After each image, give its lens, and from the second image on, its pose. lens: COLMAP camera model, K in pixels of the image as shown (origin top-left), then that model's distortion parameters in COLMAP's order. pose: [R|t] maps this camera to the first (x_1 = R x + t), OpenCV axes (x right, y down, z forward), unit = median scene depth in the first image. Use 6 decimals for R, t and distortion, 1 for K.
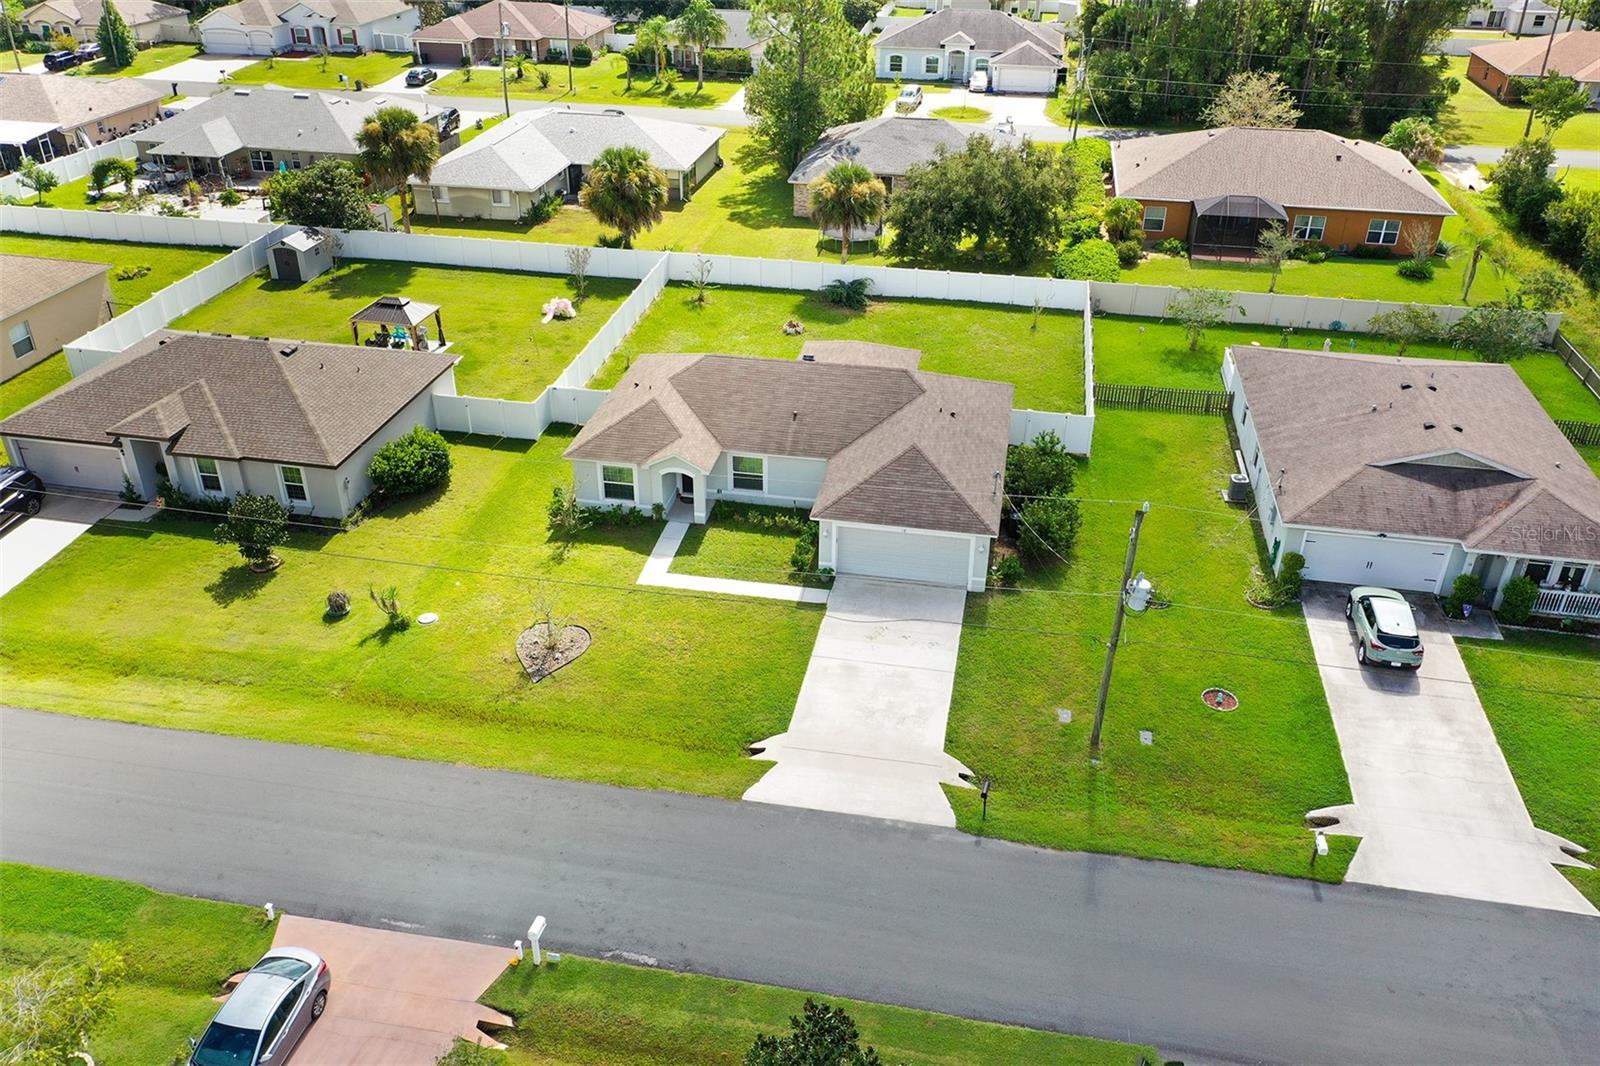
lens RADIAL K [[1244.1, 0, 800.2], [0, 1244.1, 530.6], [0, 0, 1]] dist [0.006056, 0.000662]
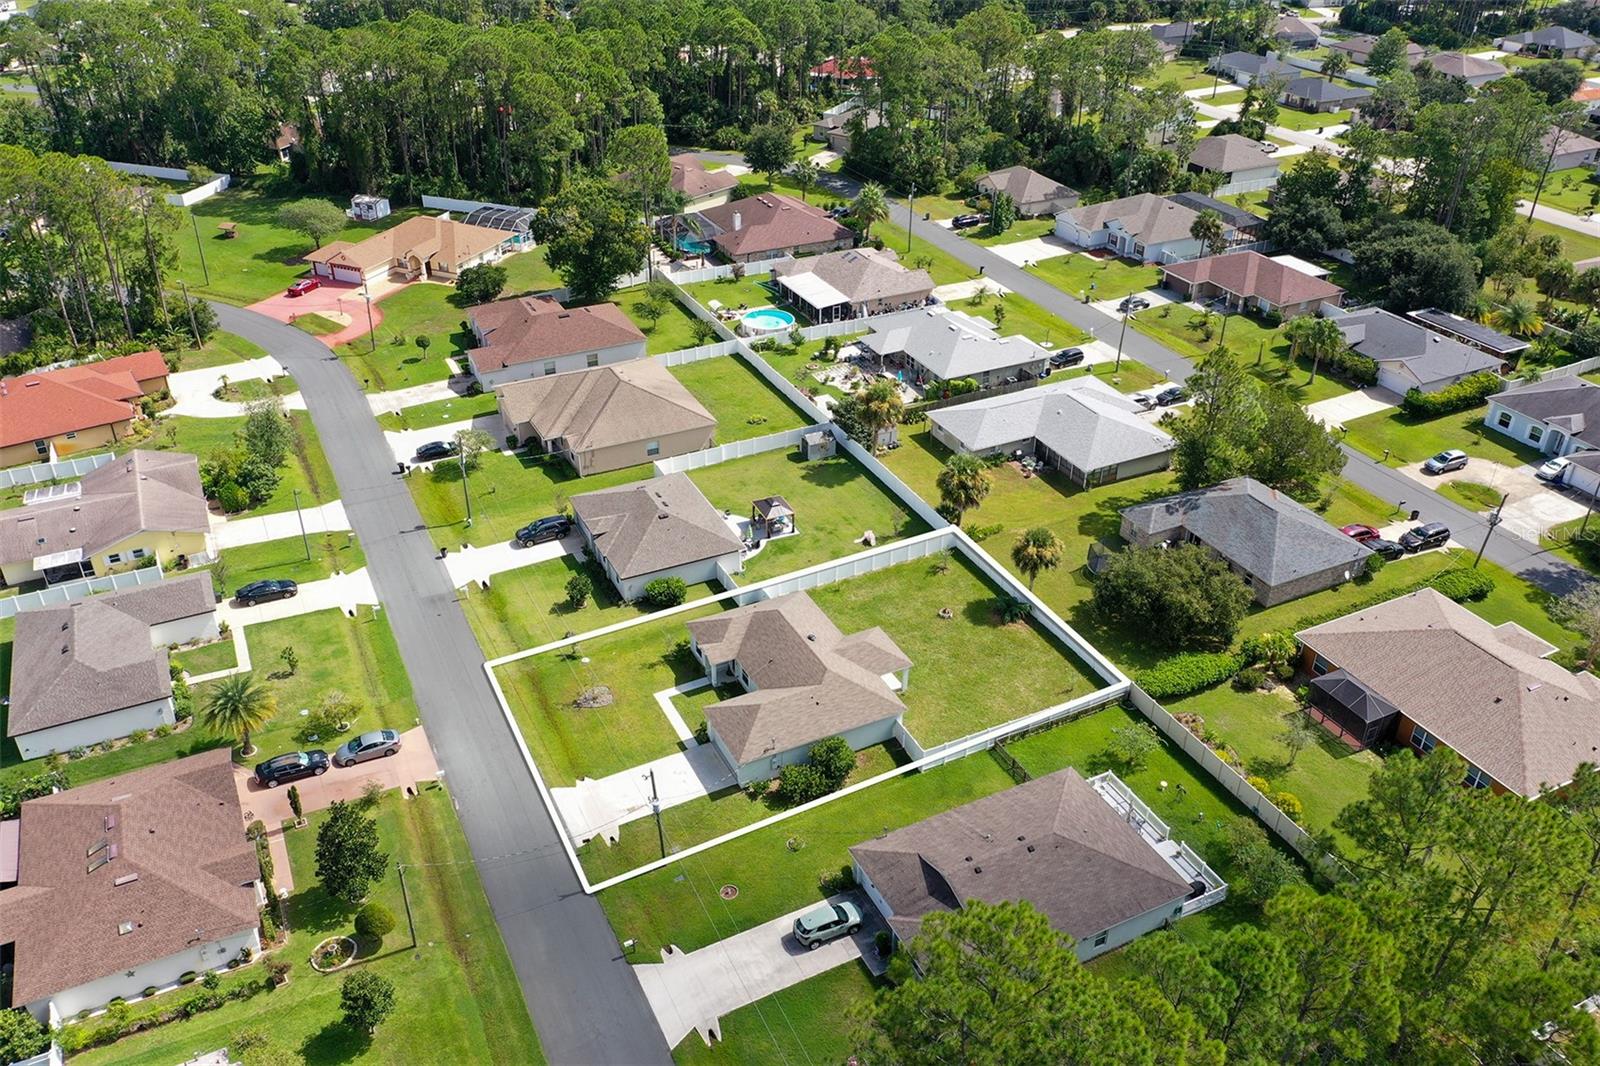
lens RADIAL K [[1244.1, 0, 798.7], [0, 1244.1, 533.5], [0, 0, 1]] dist [0.006056, 0.000662]
pose [[0.601134, 0.409418, -0.686306, 1.312853], [-0.404907, 0.896442, 0.180119, -0.661891], [0.688977, 0.169615, 0.704657, -0.336579]]
